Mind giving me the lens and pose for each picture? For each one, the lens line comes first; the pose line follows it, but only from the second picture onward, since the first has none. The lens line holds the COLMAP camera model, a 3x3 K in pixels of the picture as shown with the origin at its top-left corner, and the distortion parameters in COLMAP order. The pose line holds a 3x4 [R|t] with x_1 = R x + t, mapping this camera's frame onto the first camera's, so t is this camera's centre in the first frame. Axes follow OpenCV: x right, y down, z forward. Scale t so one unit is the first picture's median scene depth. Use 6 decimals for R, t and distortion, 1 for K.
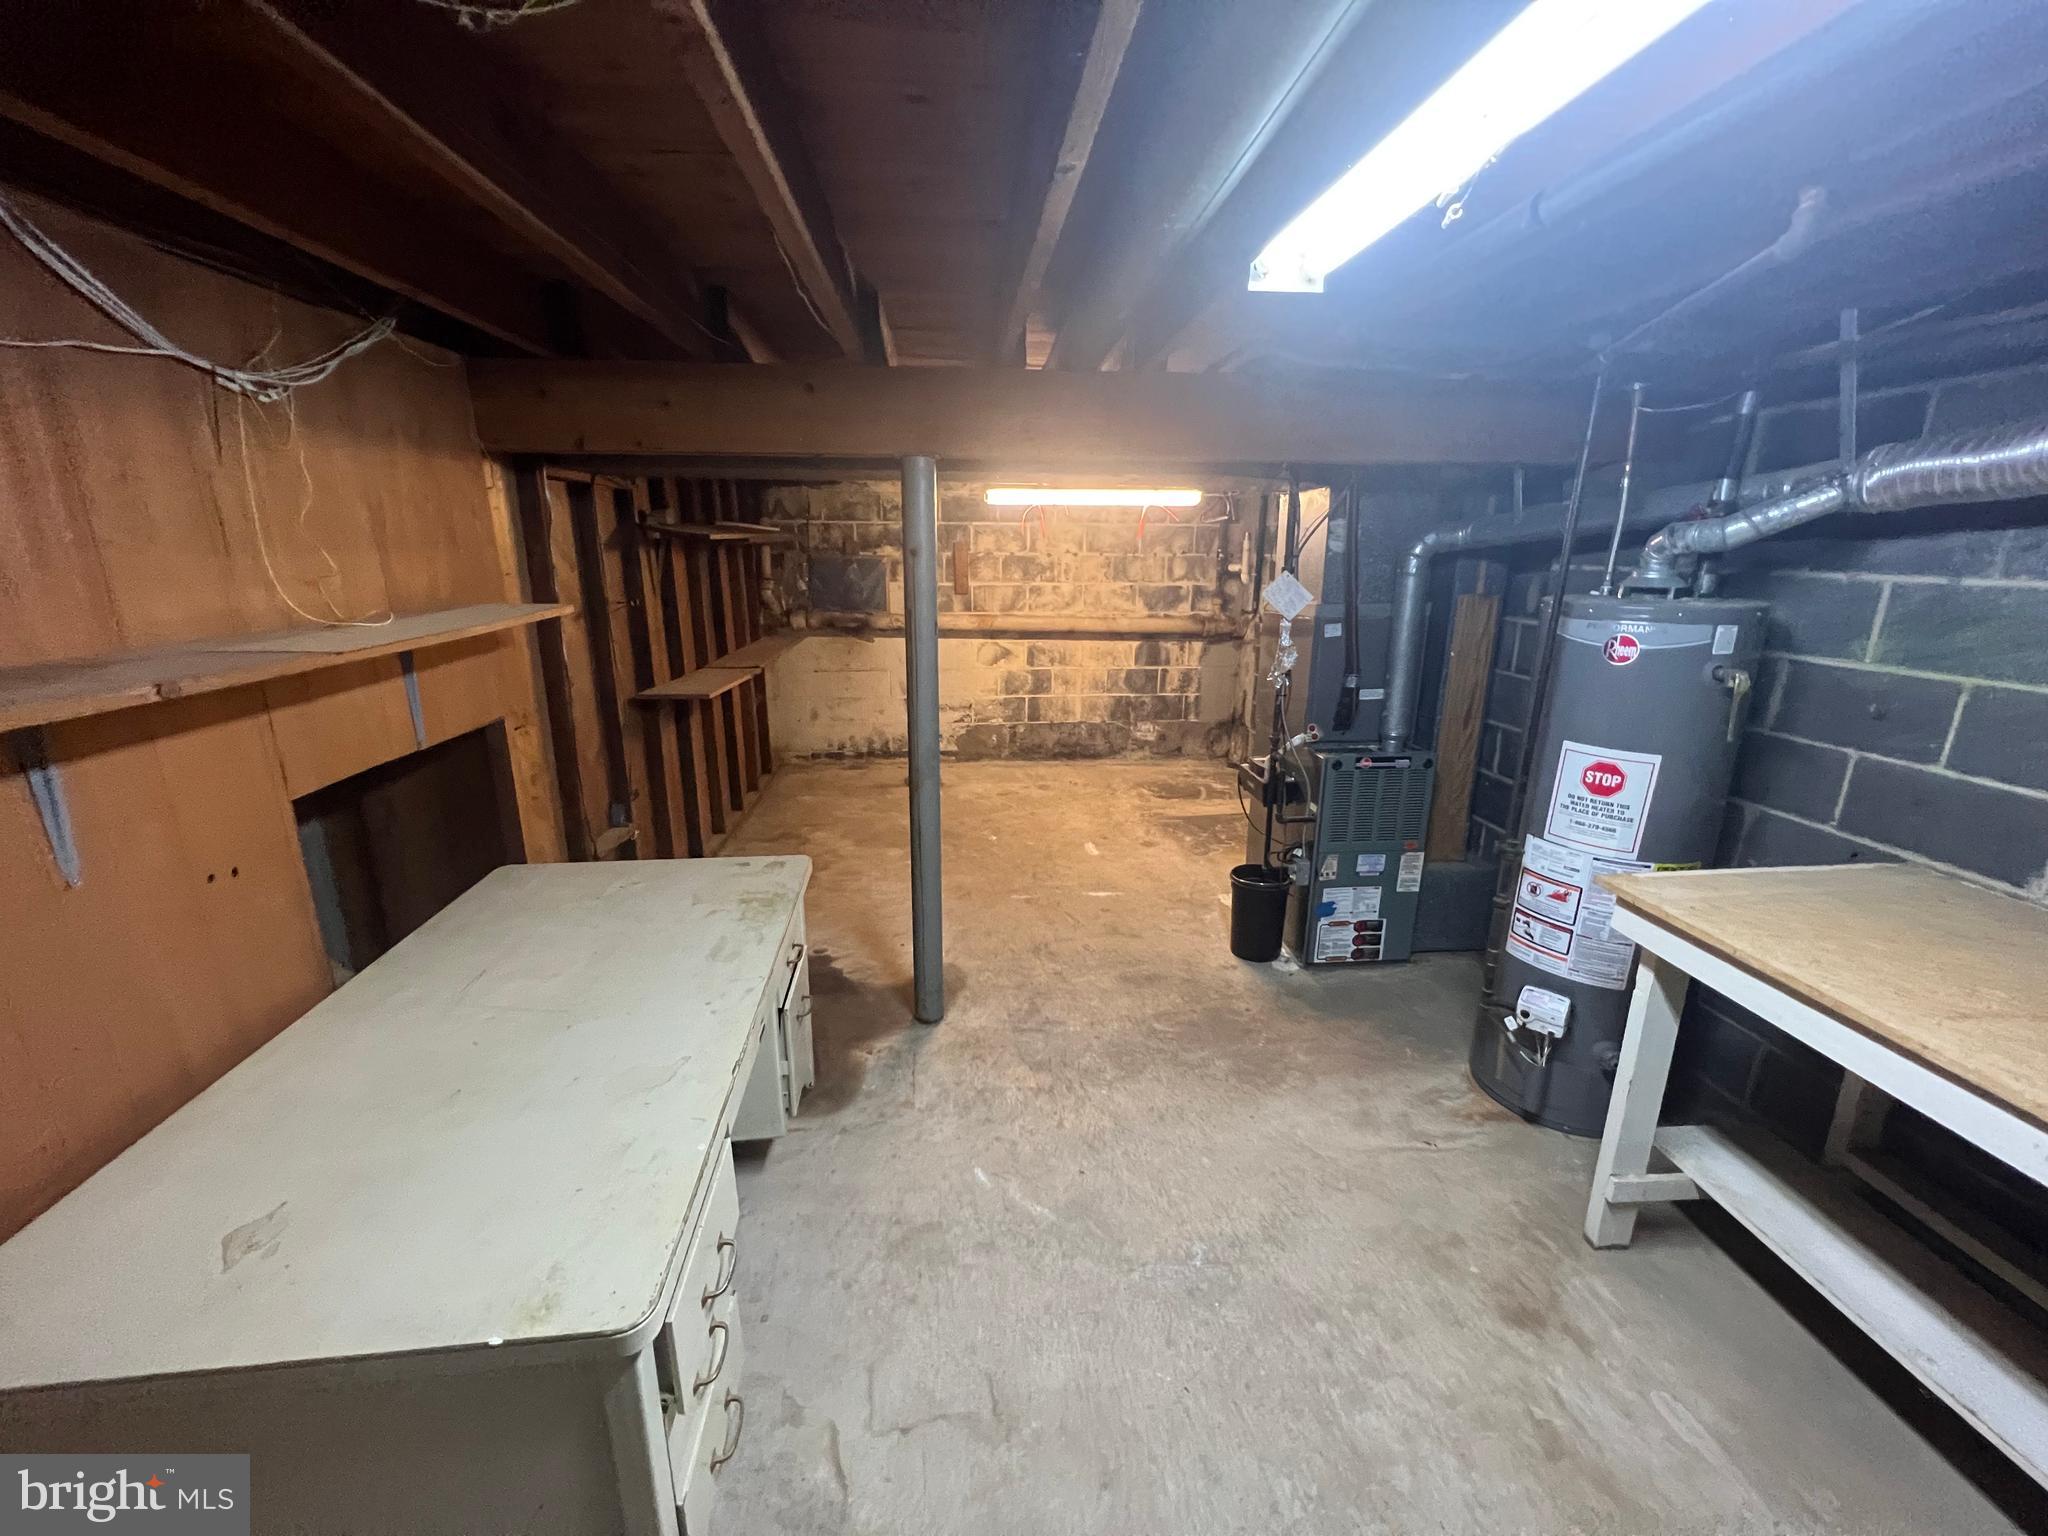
lens RADIAL K [[828.2, 0, 1024.1], [0, 828.2, 769.3], [0, 0, 1]] dist [-0.001276, 0.000971]
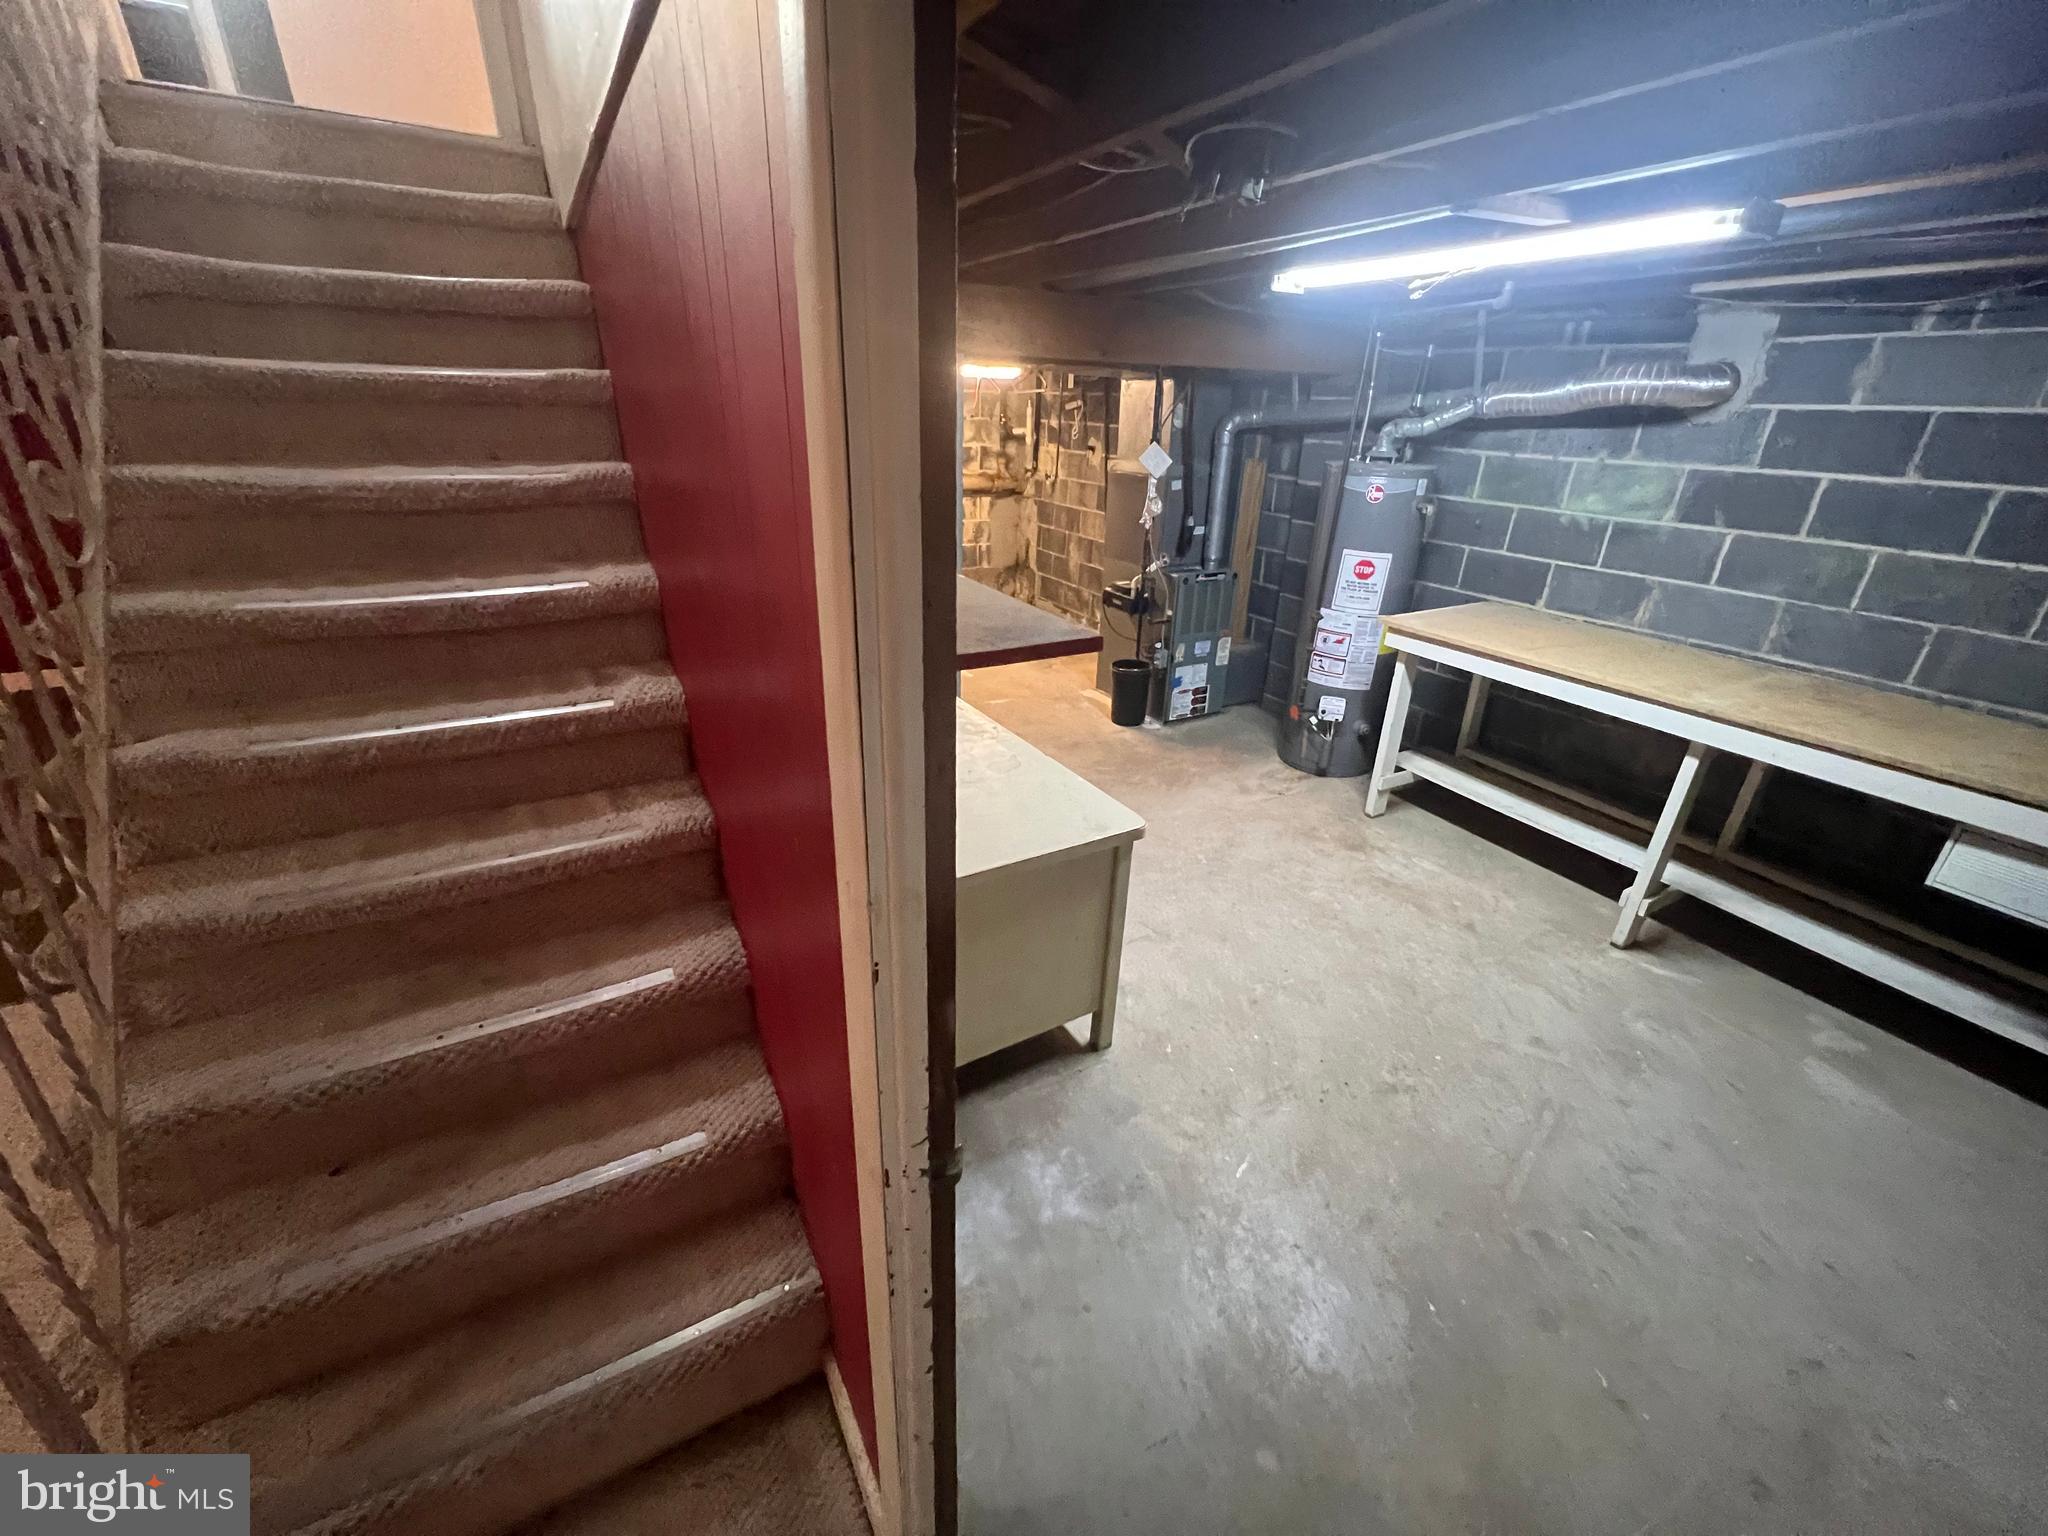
lens RADIAL K [[828.2, 0, 1029.6], [0, 828.2, 775.0], [0, 0, 1]] dist [-0.001276, 0.000971]
pose [[0.908712, -0.151548, 0.388943, -0.643209], [0.084306, 0.979198, 0.184566, 0.049196], [-0.408822, -0.134927, 0.902585, -0.335937]]
